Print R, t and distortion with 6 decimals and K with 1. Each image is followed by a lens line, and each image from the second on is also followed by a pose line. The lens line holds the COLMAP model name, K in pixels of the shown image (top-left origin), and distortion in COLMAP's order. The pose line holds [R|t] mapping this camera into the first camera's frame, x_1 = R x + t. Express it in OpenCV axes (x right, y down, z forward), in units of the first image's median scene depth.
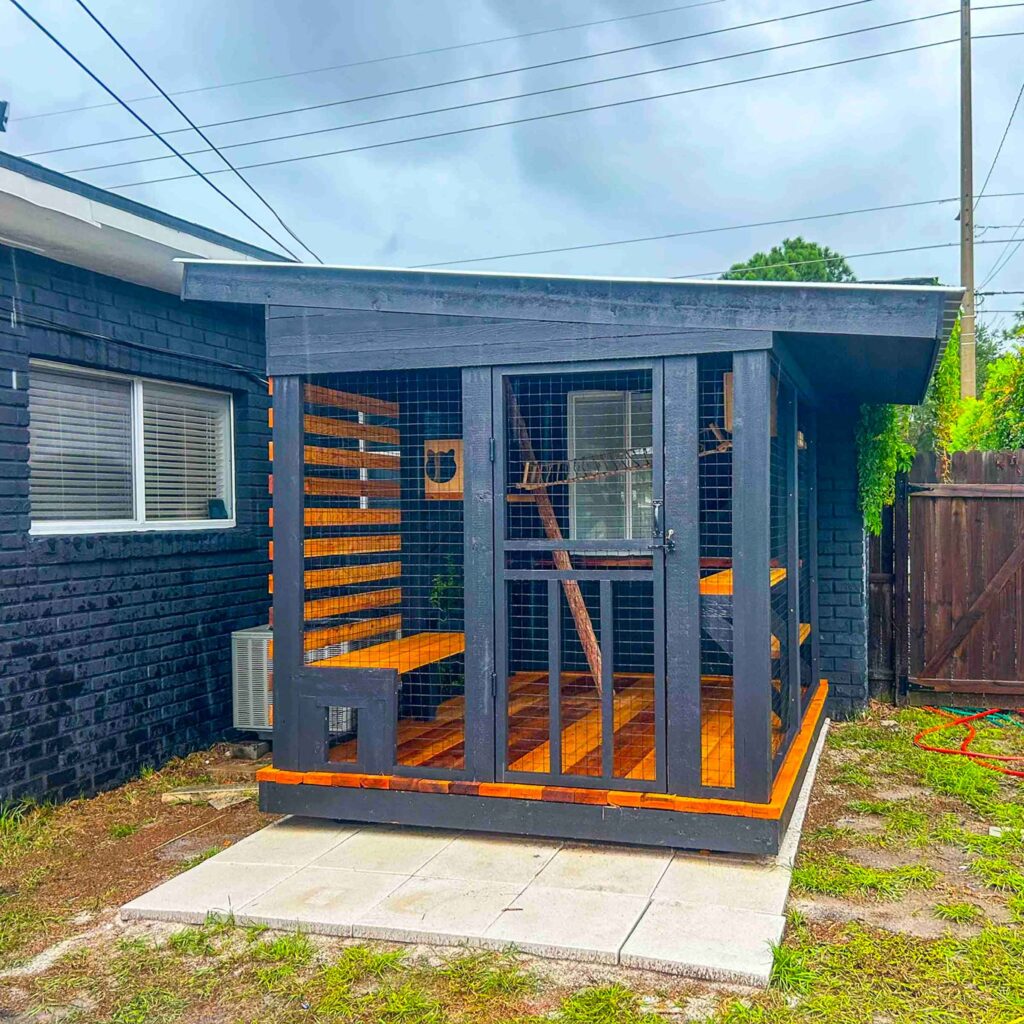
lens RADIAL K [[1141.5, 0, 512.0], [0, 1141.5, 512.0], [0, 0, 1]] dist [0.006036, 0.047388]
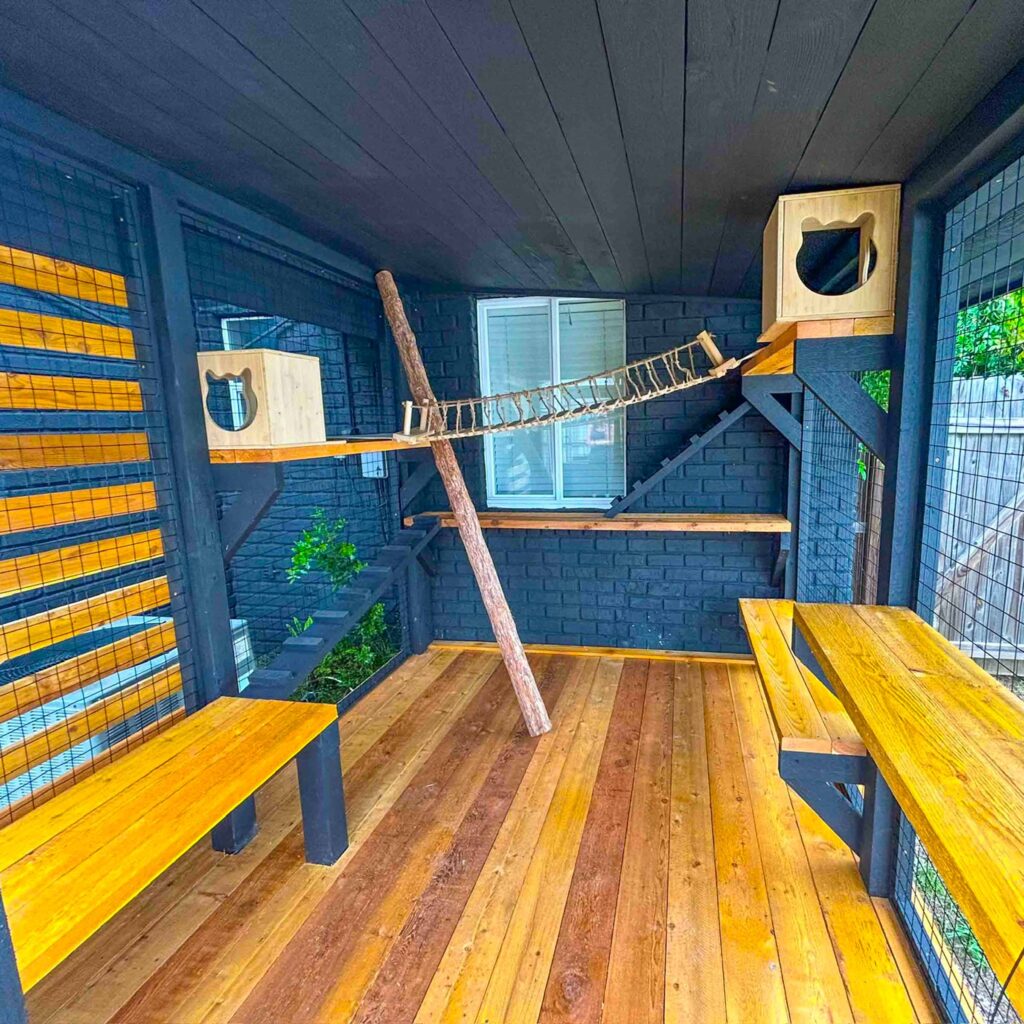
lens RADIAL K [[548.7, 0, 512.0], [0, 548.7, 512.0], [0, 0, 1]] dist [0.001351, -0.000246]
pose [[0.994056, -0.033270, 0.103665, 0.032057], [0.016345, 0.986978, 0.160024, -0.027595], [-0.107639, -0.157379, 0.981655, 0.693029]]
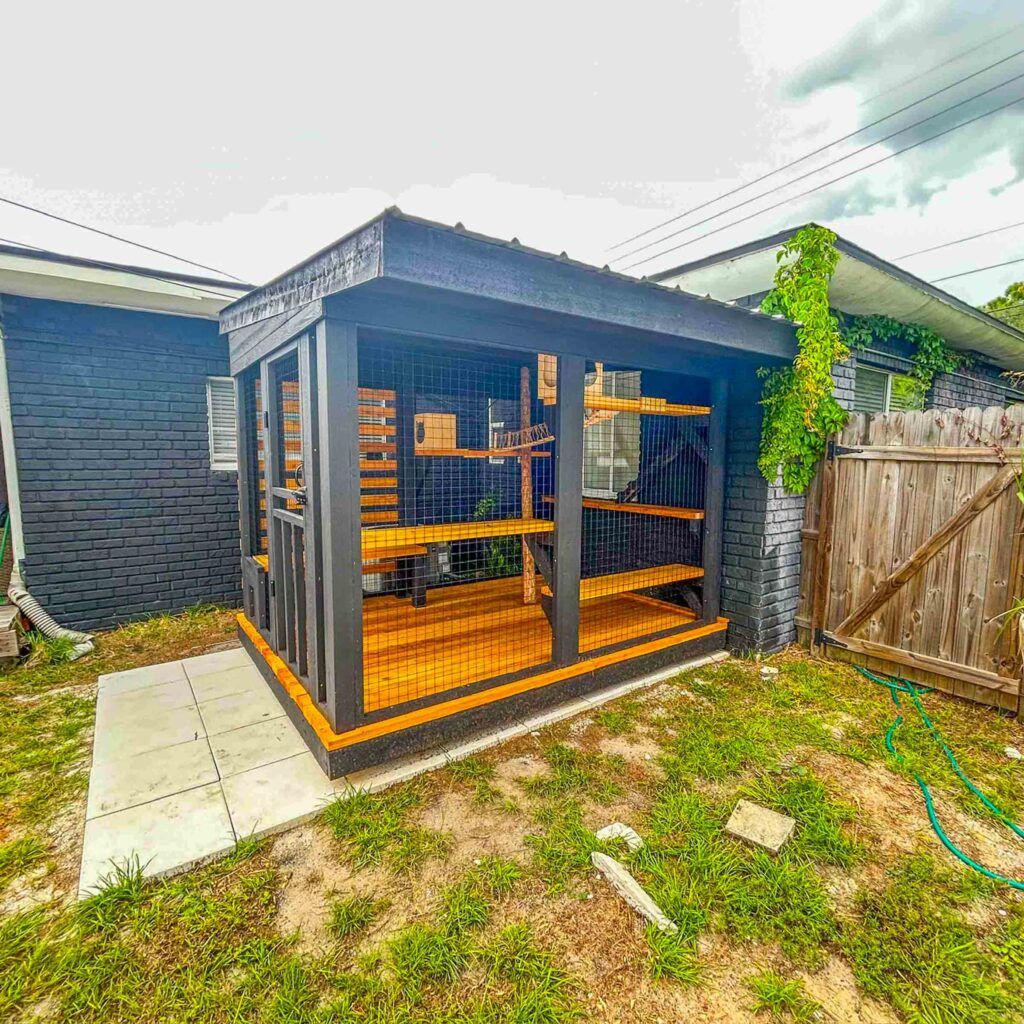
lens RADIAL K [[548.7, 0, 512.0], [0, 548.7, 512.0], [0, 0, 1]] dist [0.001351, -0.000246]
pose [[0.789178, 0.076063, -0.609436, 0.463002], [-0.016367, 0.994553, 0.102935, -0.012561], [0.613946, -0.071259, 0.786125, 0.480342]]
